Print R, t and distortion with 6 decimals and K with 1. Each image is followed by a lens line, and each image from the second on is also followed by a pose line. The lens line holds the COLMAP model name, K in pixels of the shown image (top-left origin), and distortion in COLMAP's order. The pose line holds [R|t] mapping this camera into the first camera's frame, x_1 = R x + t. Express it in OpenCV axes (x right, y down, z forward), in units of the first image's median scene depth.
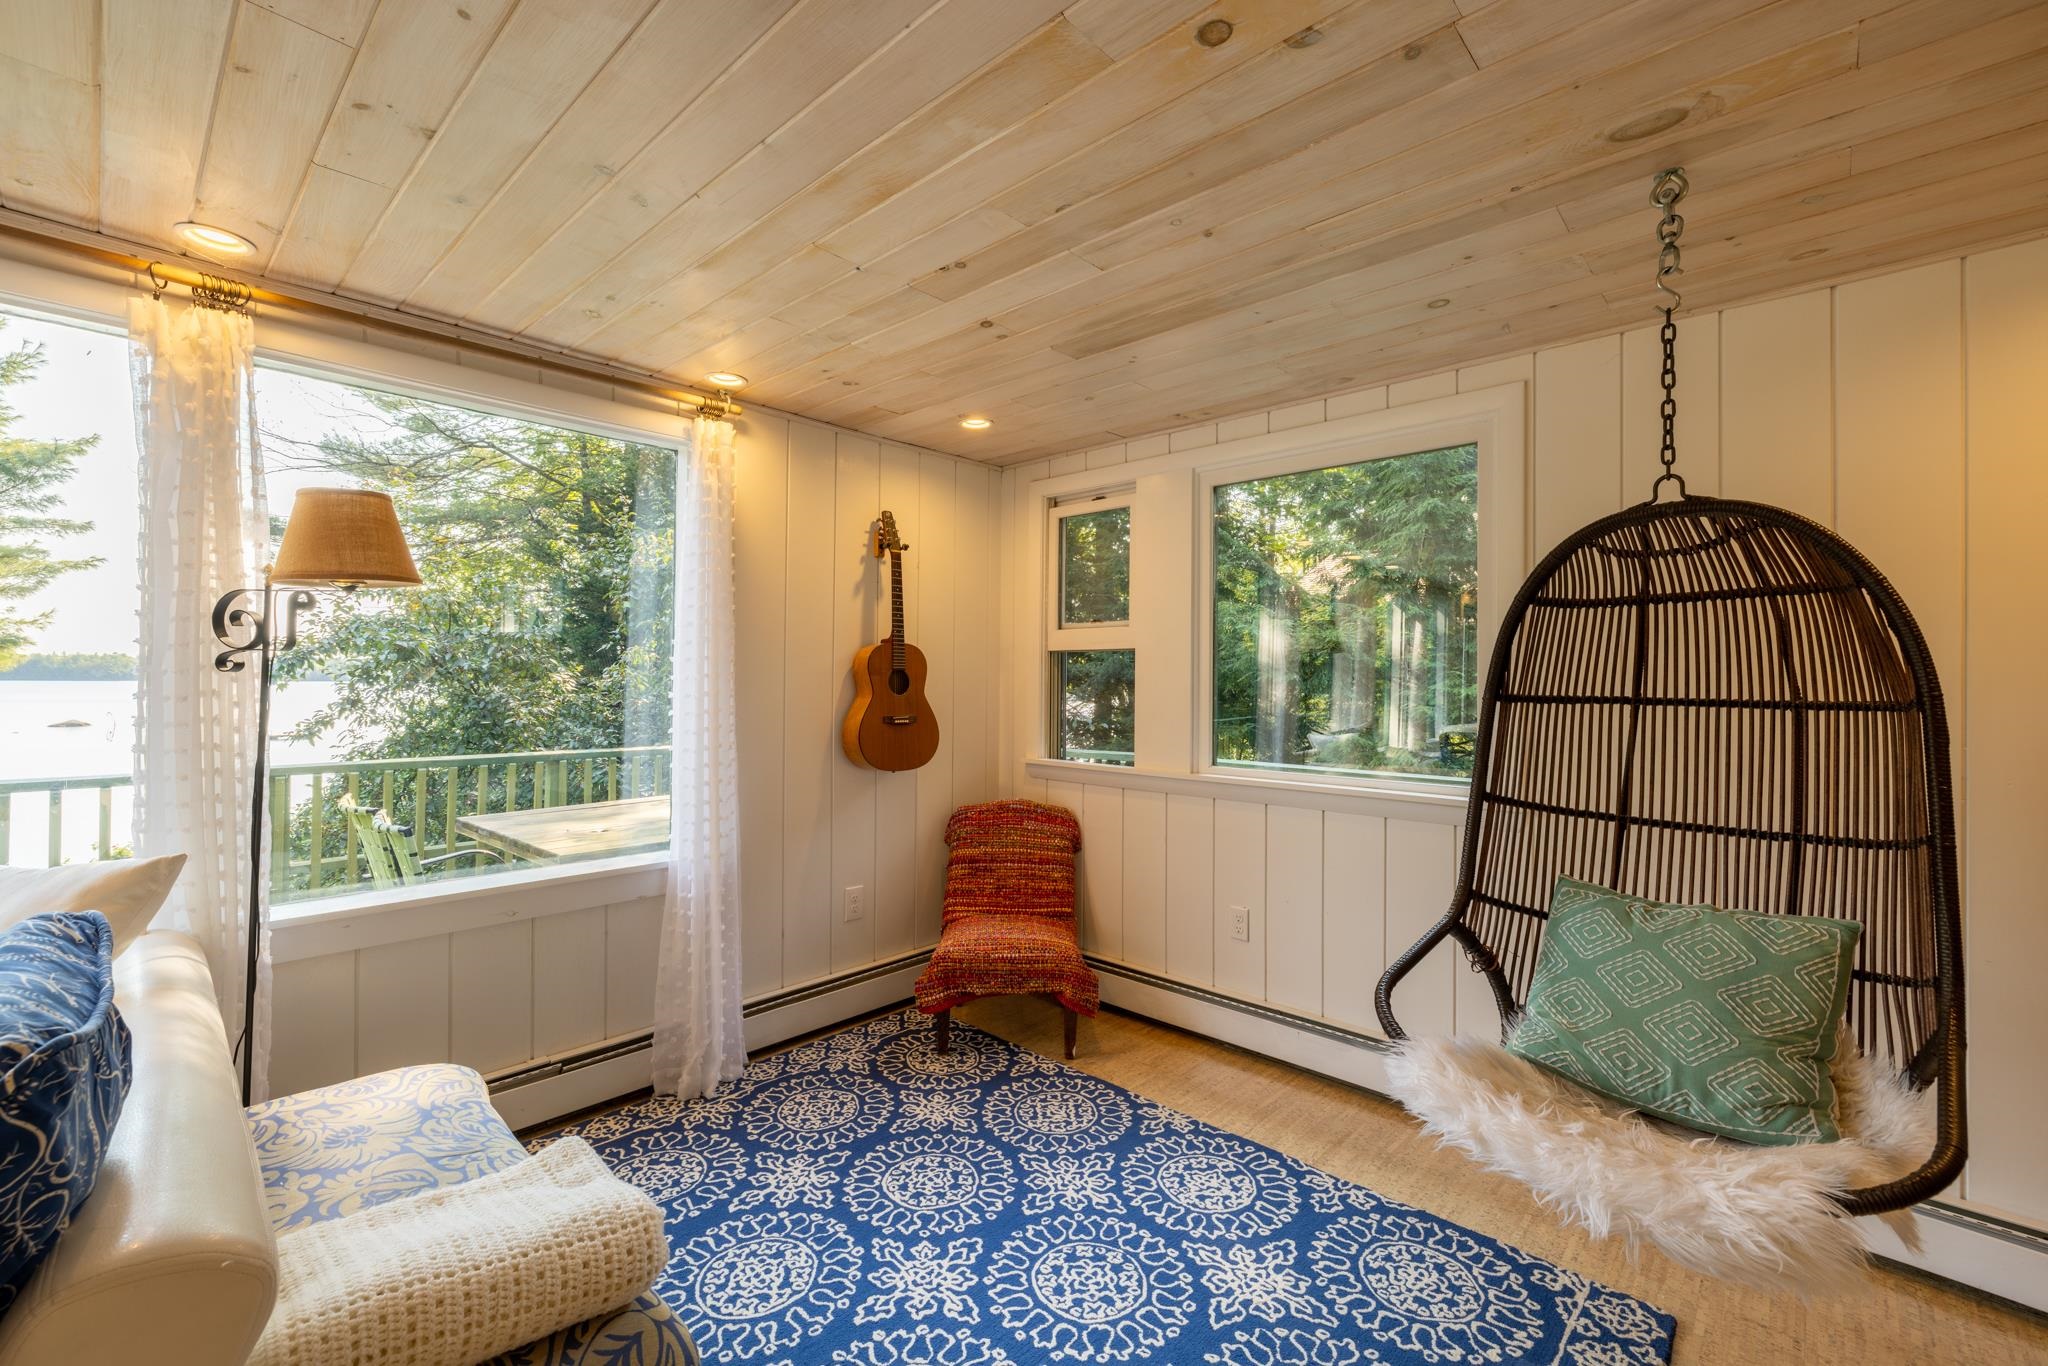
lens RADIAL K [[868.5, 0, 1034.7], [0, 868.5, 674.6], [0, 0, 1]] dist [0.002647, 0.000800]
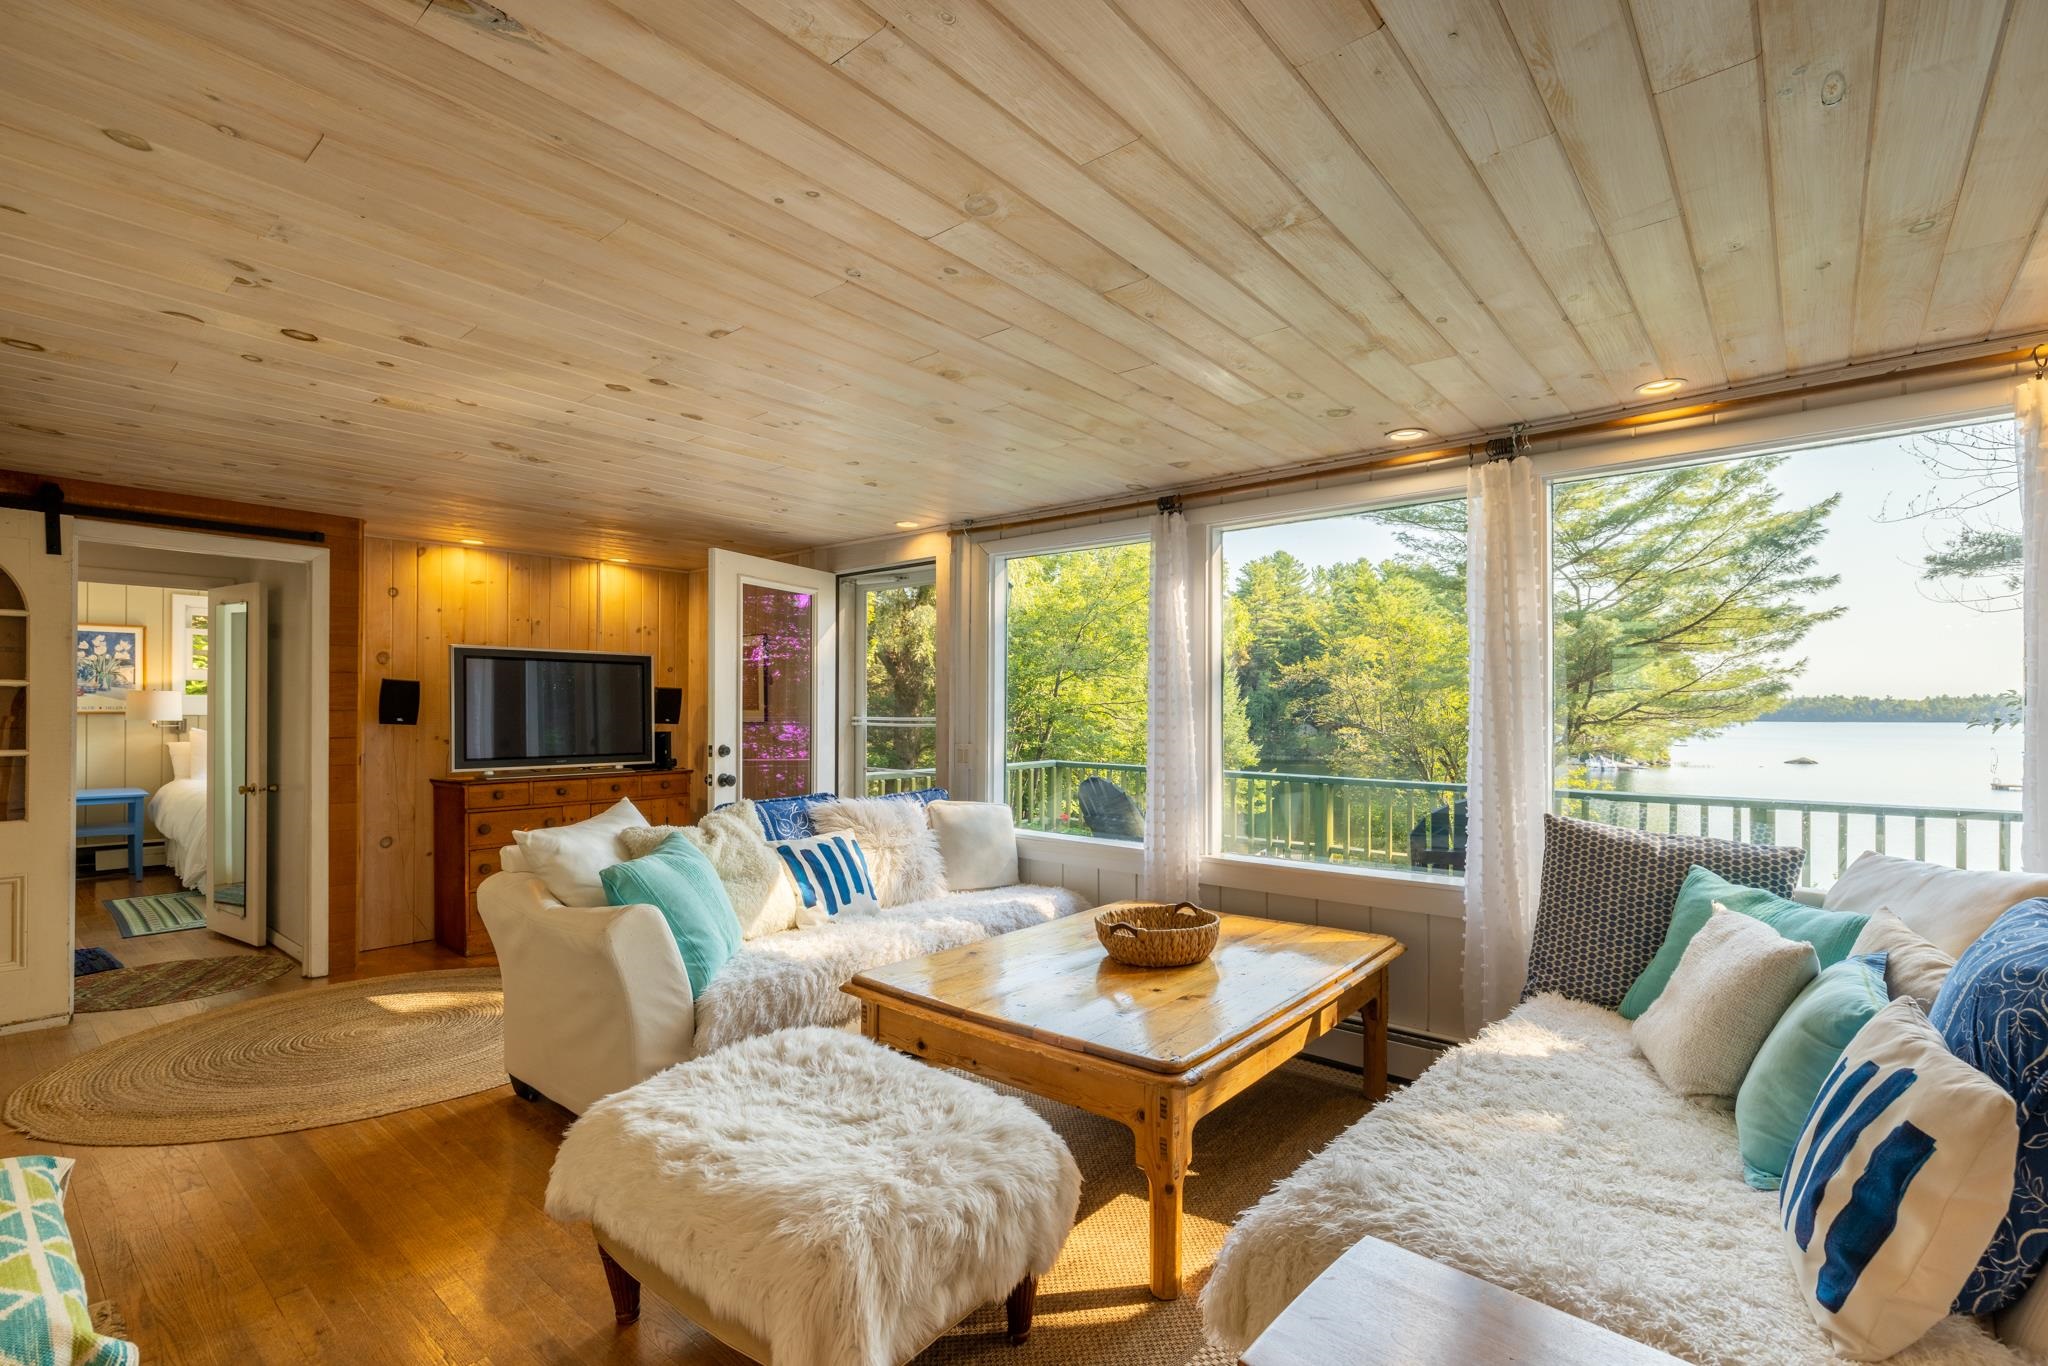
lens RADIAL K [[912.1, 0, 1028.1], [0, 912.1, 703.7], [0, 0, 1]] dist [0.002730, 0.001290]
pose [[0.036555, -0.016313, -0.999198, 0.104305], [0.002436, 0.999865, -0.016234, 0.004282], [0.999329, -0.001841, 0.036590, -0.301372]]
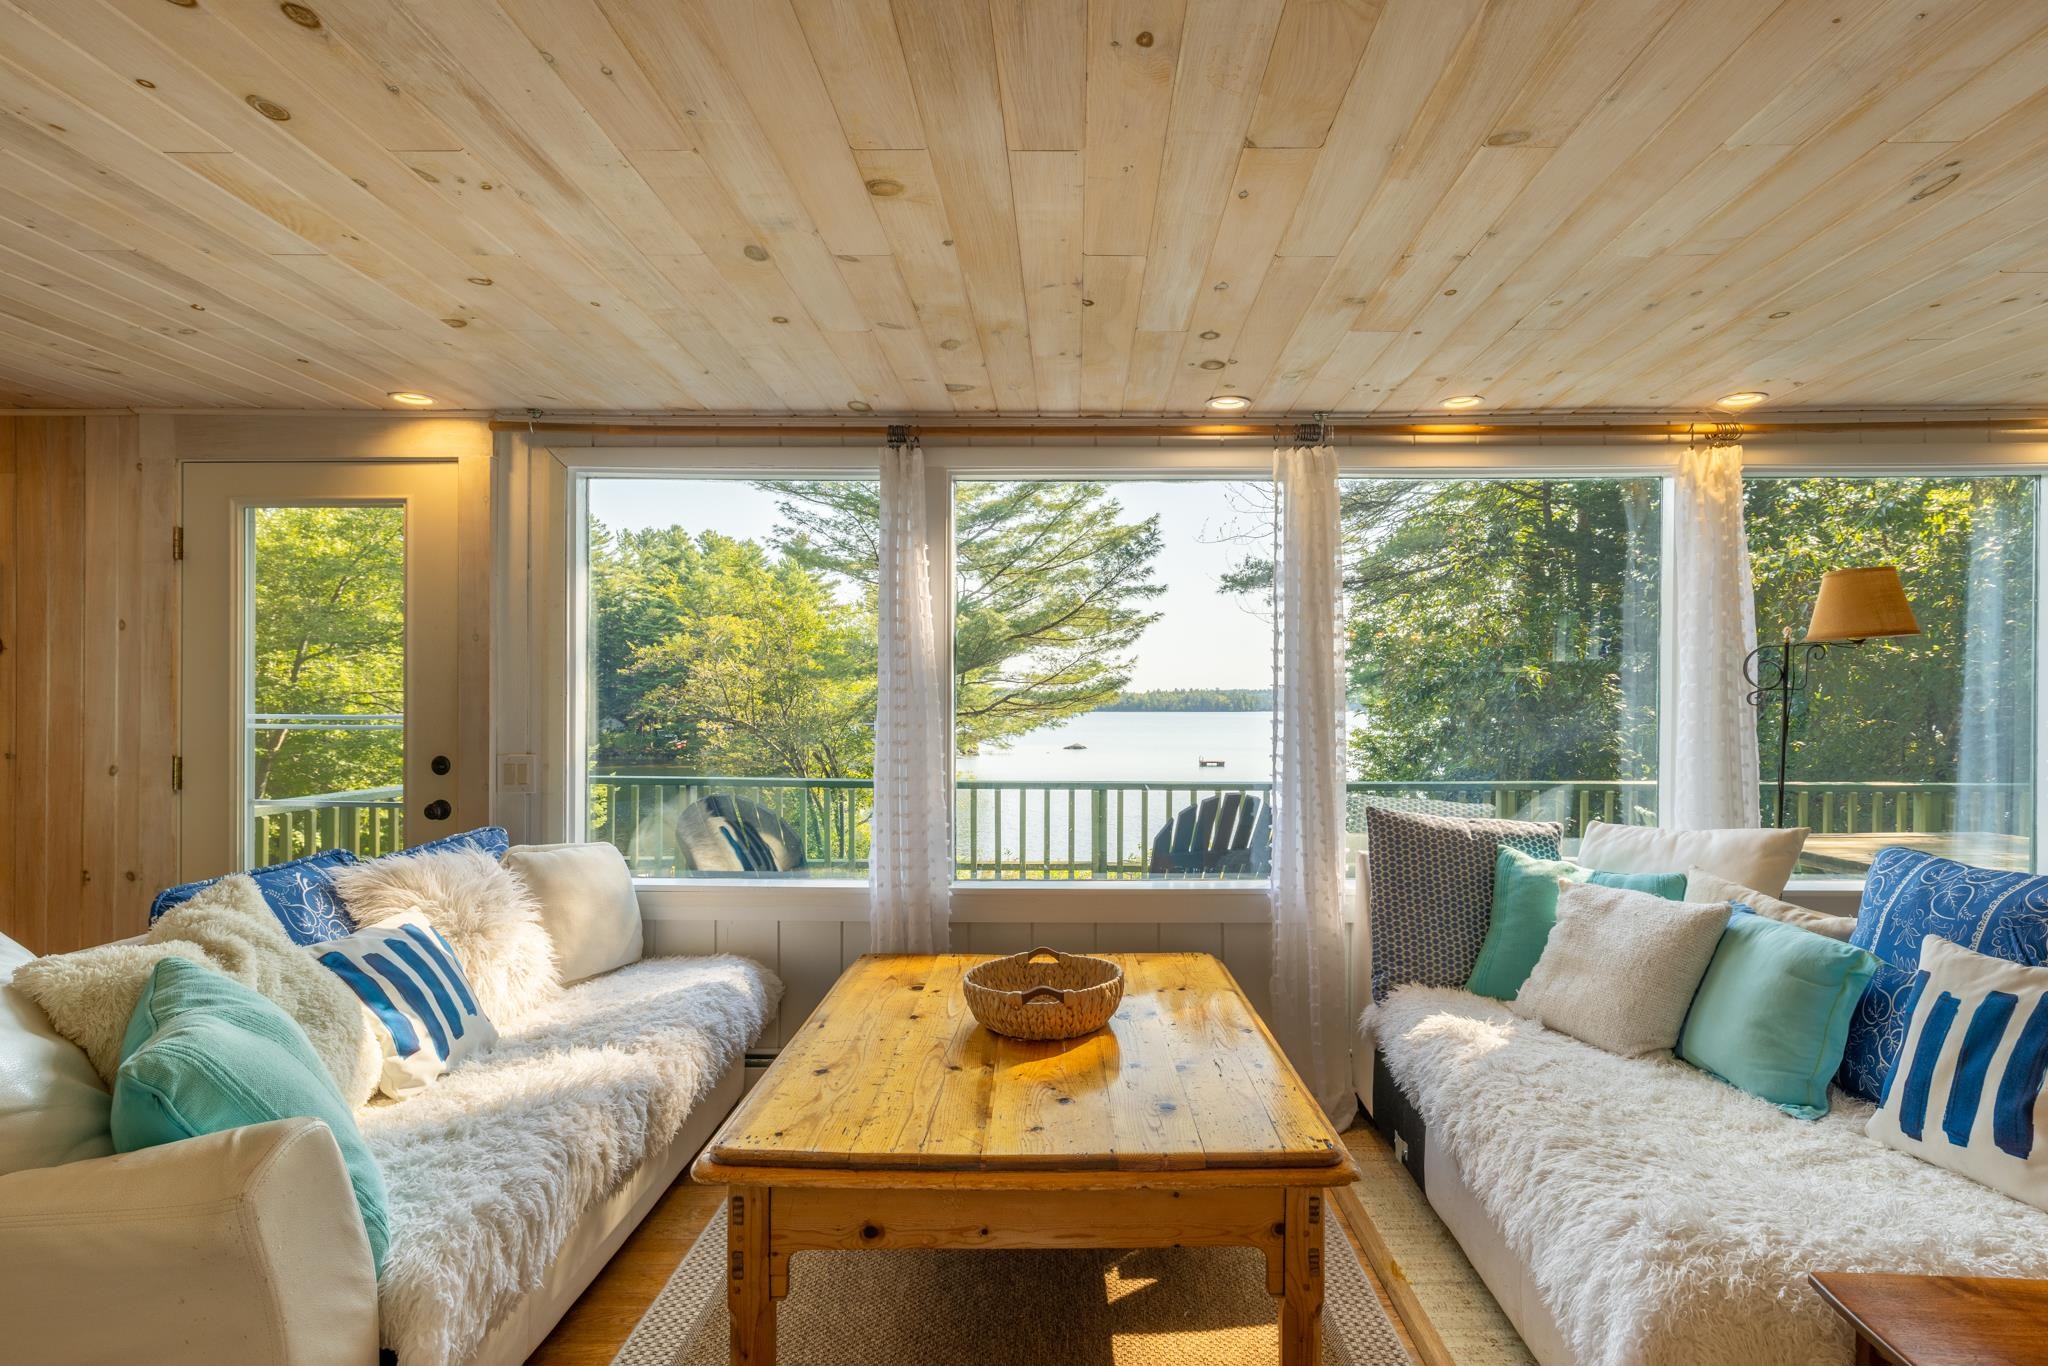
lens RADIAL K [[1062.2, 0, 1035.4], [0, 1062.2, 699.2], [0, 0, 1]] dist [-0.002589, 0.001536]
pose [[0.657452, -0.010237, -0.753427, -0.338988], [0.006837, 0.999948, -0.007620, -0.004179], [0.753465, -0.000141, 0.657487, -0.871385]]
